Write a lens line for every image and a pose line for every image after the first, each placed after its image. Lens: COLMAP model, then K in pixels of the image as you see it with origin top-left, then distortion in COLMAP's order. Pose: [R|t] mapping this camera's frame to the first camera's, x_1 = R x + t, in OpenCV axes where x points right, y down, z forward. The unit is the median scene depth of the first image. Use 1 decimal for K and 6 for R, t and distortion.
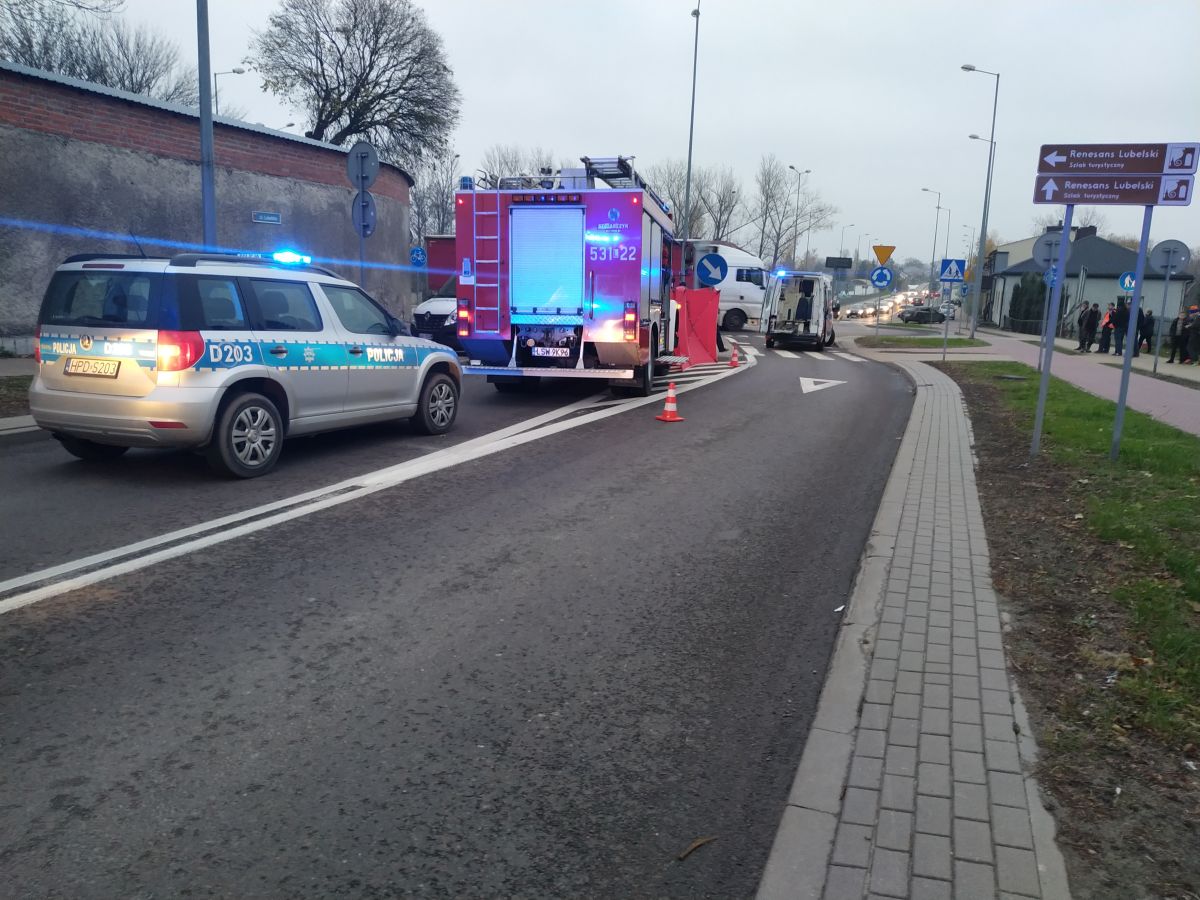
lens RADIAL K [[859.5, 0, 586.7], [0, 859.5, 445.1], [0, 0, 1]] dist [0.067007, -0.114704]
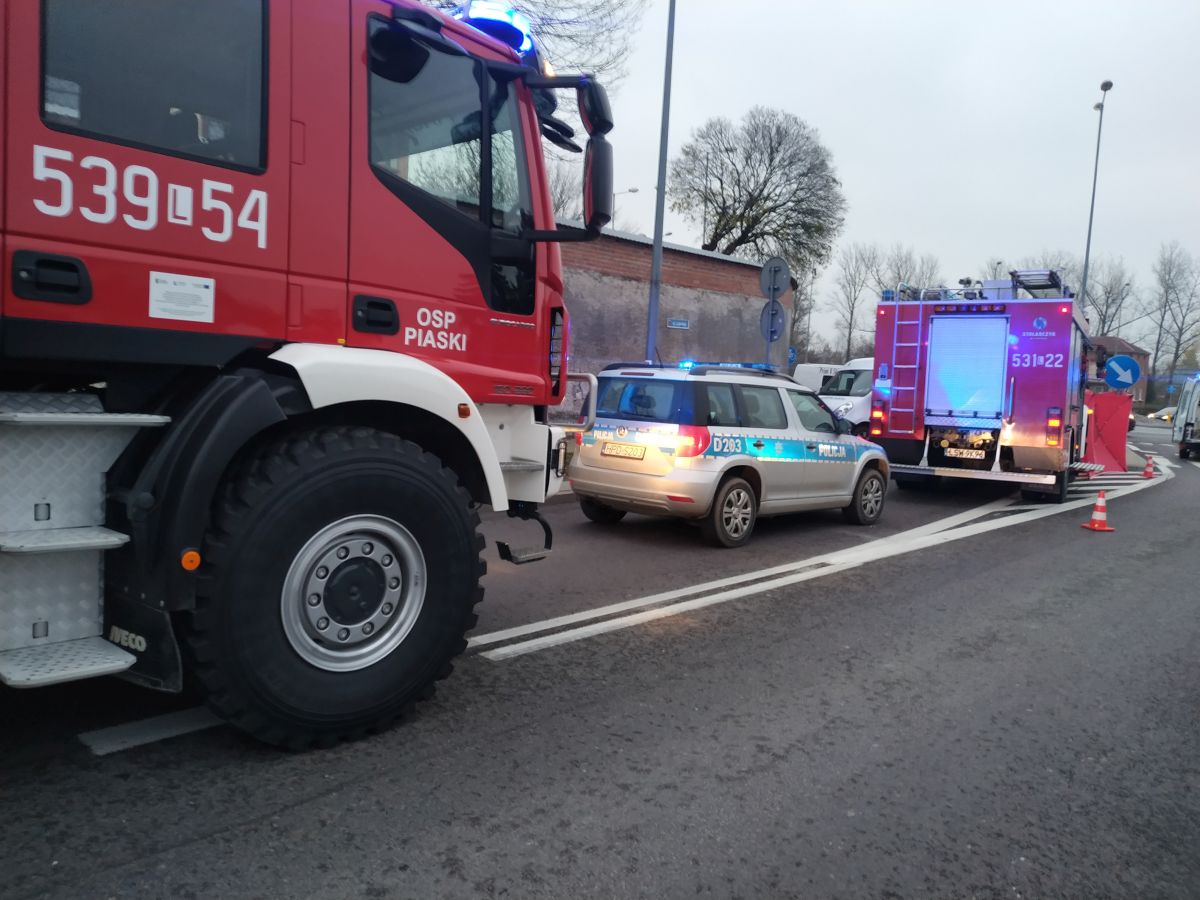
lens RADIAL K [[863.6, 0, 600.0], [0, 863.6, 450.0], [0, 0, 1]] dist [0.012314, -0.036965]
pose [[0.930960, 0.048995, -0.361820, -0.075693], [-0.084752, 0.992887, -0.083616, 0.010818], [0.355150, 0.108508, 0.928491, -0.114852]]
